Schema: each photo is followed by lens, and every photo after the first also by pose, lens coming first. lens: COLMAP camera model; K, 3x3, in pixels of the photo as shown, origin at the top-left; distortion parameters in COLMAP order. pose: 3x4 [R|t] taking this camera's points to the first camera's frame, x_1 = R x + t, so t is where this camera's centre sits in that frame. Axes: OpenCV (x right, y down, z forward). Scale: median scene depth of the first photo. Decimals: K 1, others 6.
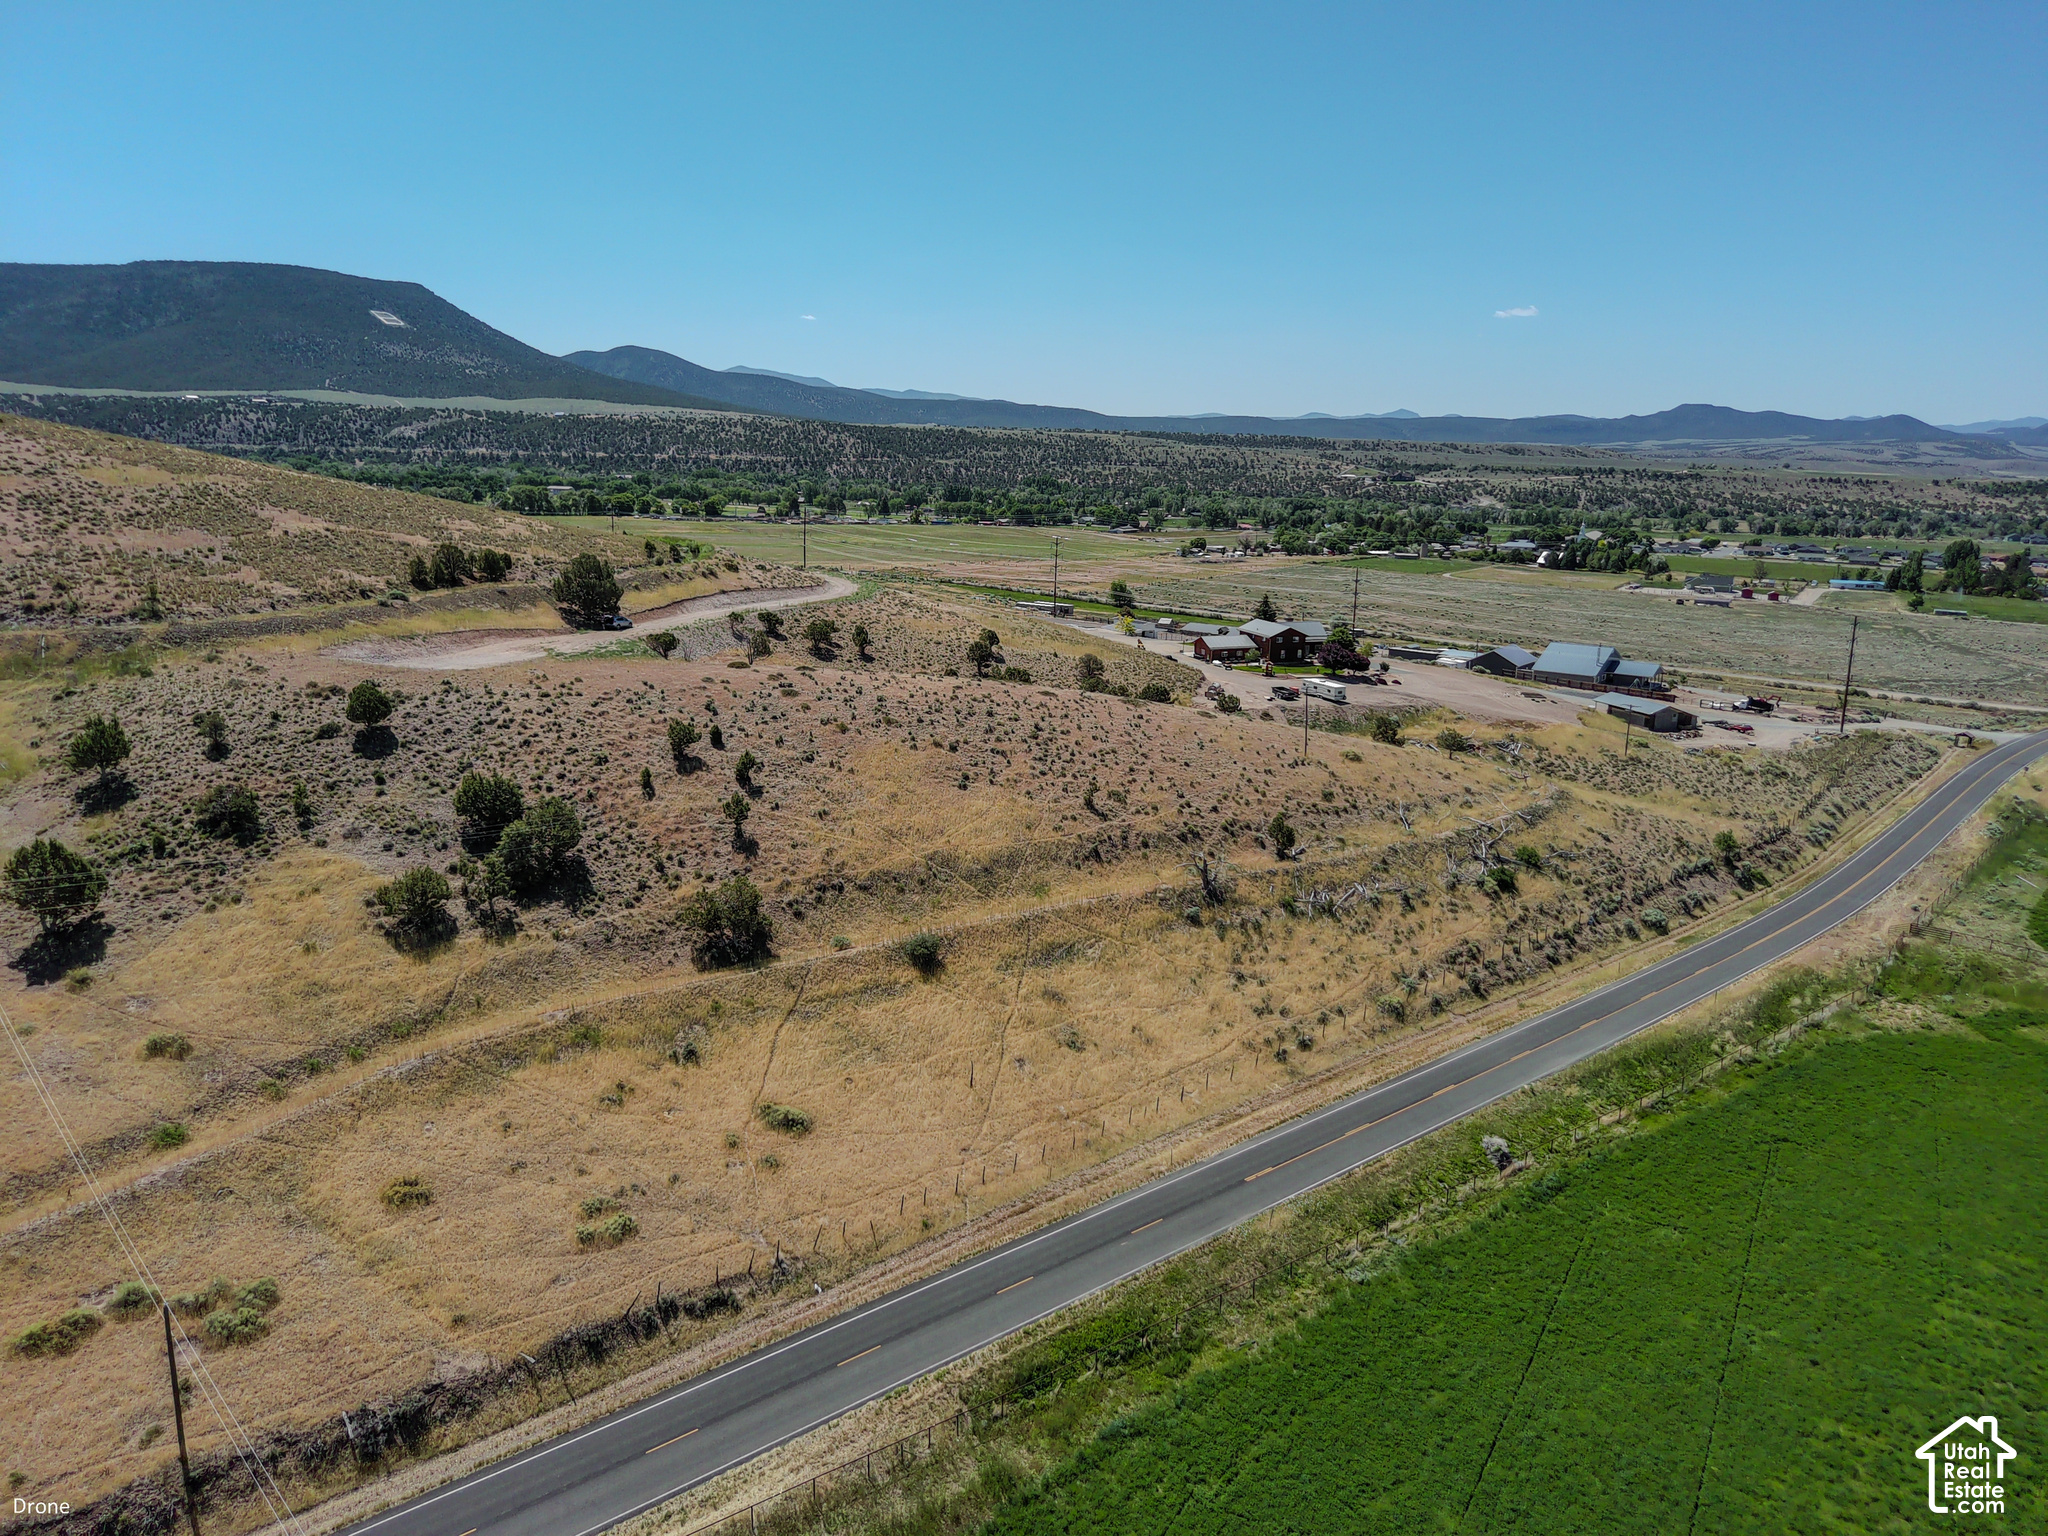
lens RADIAL K [[1390.2, 0, 1022.3], [0, 1390.2, 762.5], [0, 0, 1]] dist [0.029018, -0.026254]
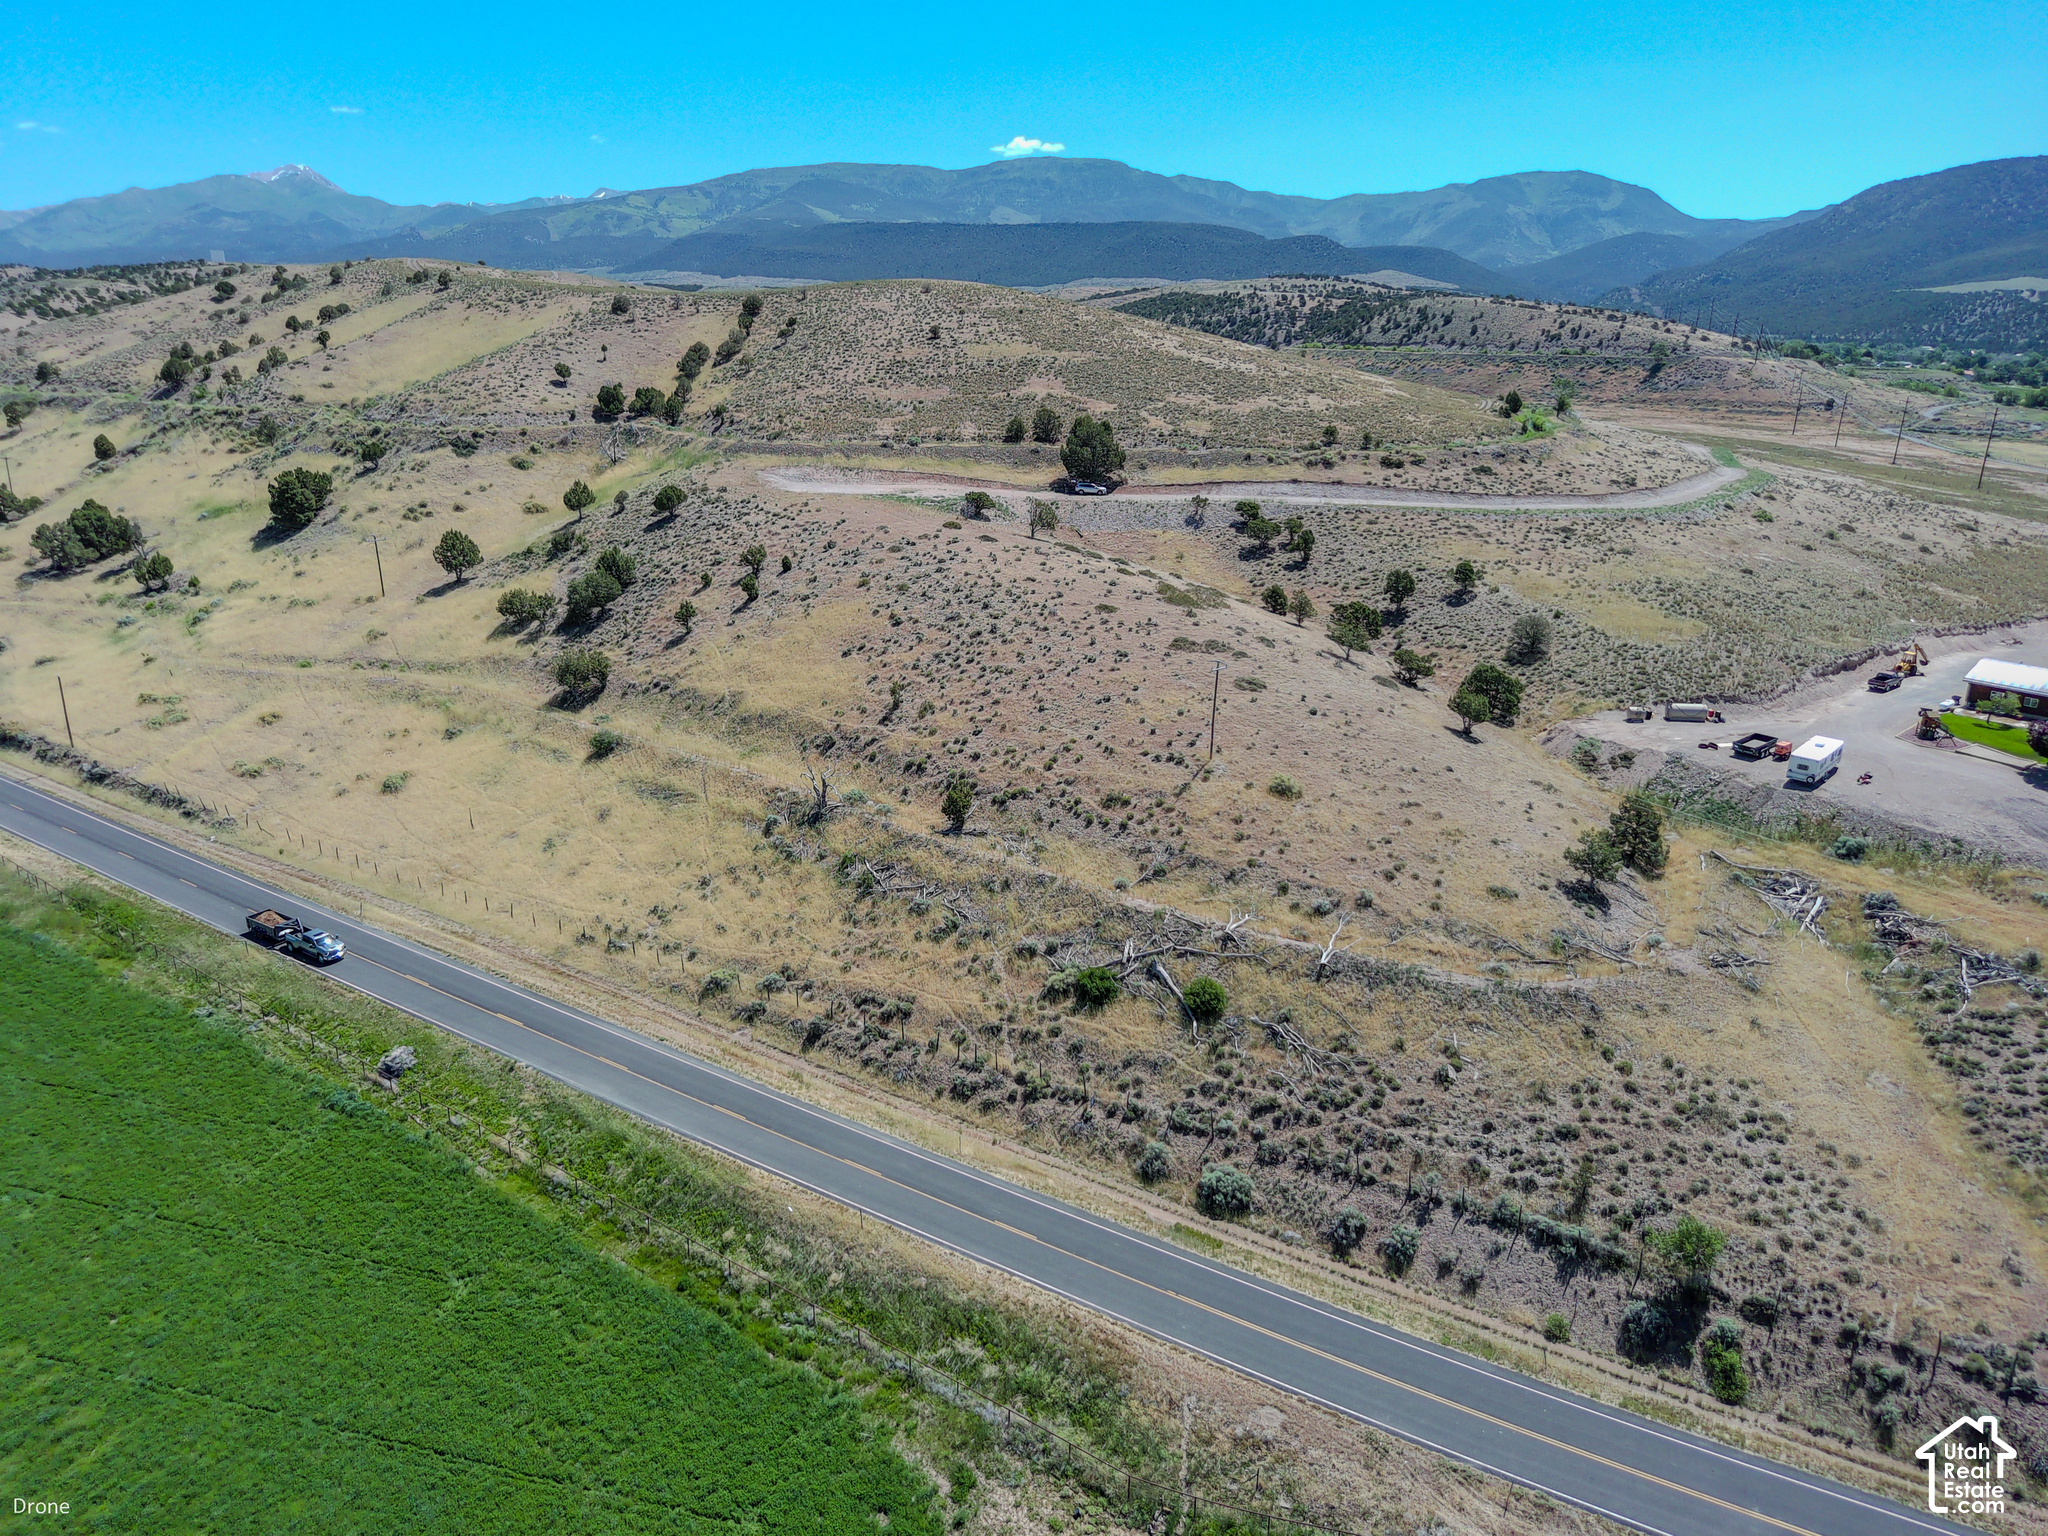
lens RADIAL K [[1390.2, 0, 1022.3], [0, 1390.2, 762.5], [0, 0, 1]] dist [0.029018, -0.026254]
pose [[0.296908, 0.276881, -0.913883, 0.873524], [-0.215630, 0.951761, 0.218301, -0.144975], [0.930242, 0.132245, 0.342289, 0.716754]]
